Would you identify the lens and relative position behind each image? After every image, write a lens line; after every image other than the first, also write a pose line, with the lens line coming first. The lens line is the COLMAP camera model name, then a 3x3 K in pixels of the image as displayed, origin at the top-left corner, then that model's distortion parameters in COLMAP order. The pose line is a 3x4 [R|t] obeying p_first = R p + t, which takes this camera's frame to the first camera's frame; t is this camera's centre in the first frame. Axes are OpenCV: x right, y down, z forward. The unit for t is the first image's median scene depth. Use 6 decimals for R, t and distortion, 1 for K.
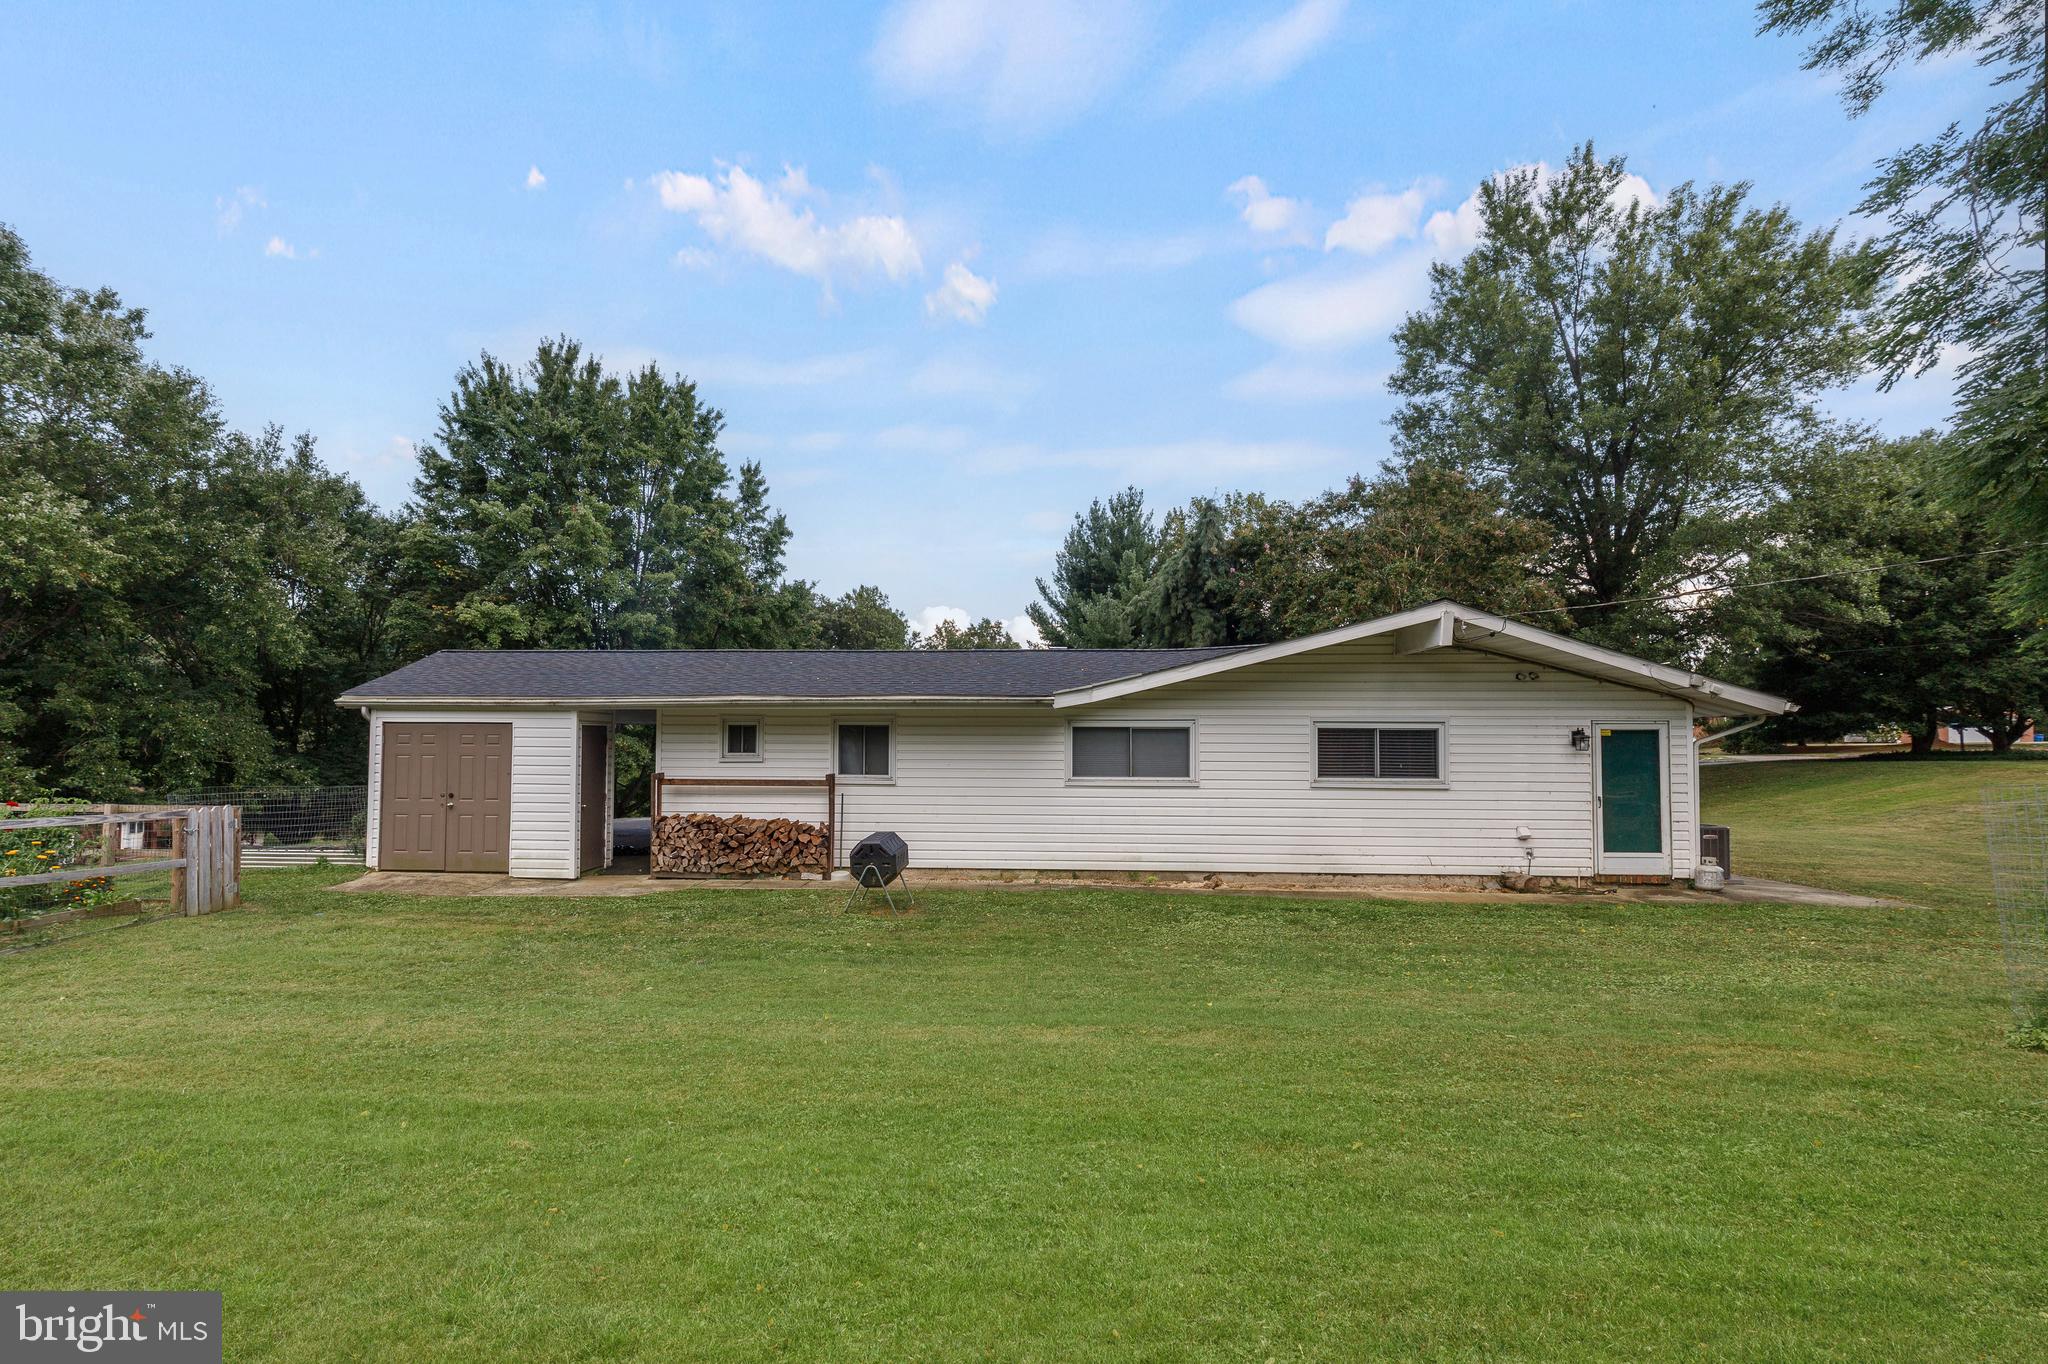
lens RADIAL K [[907.4, 0, 1022.5], [0, 907.4, 688.6], [0, 0, 1]] dist [-0.003016, -0.000179]
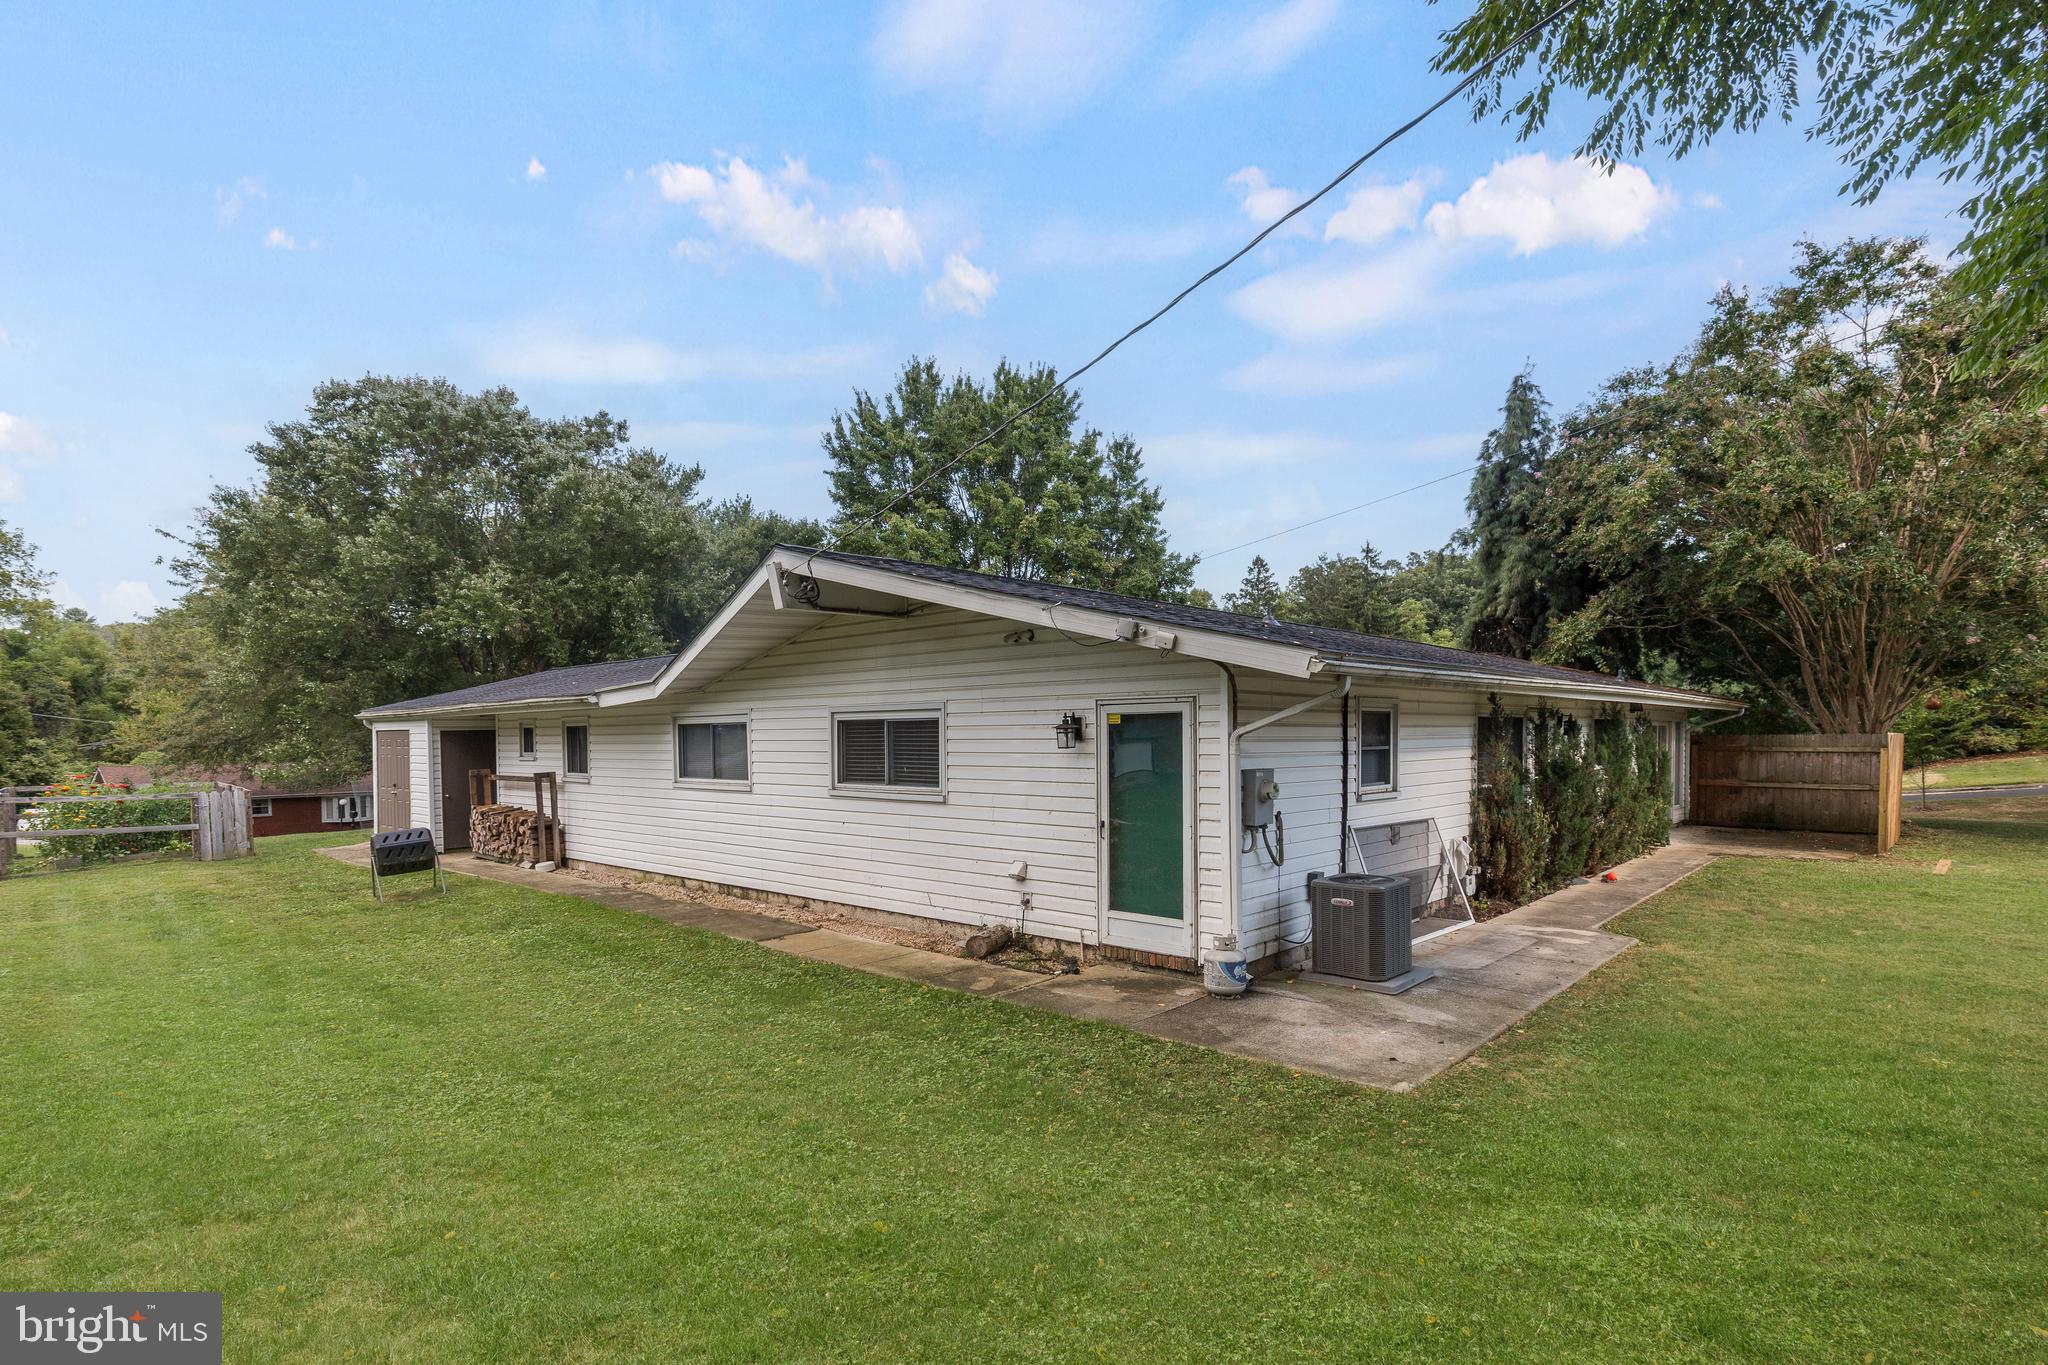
lens RADIAL K [[1026.7, 0, 1023.3], [0, 1026.7, 683.5], [0, 0, 1]] dist [-0.000290, -0.000021]
pose [[0.788095, -0.043580, -0.614009, 1.010561], [0.049579, 0.998744, -0.007251, 0.025996], [0.613554, -0.024727, 0.789265, 0.396021]]
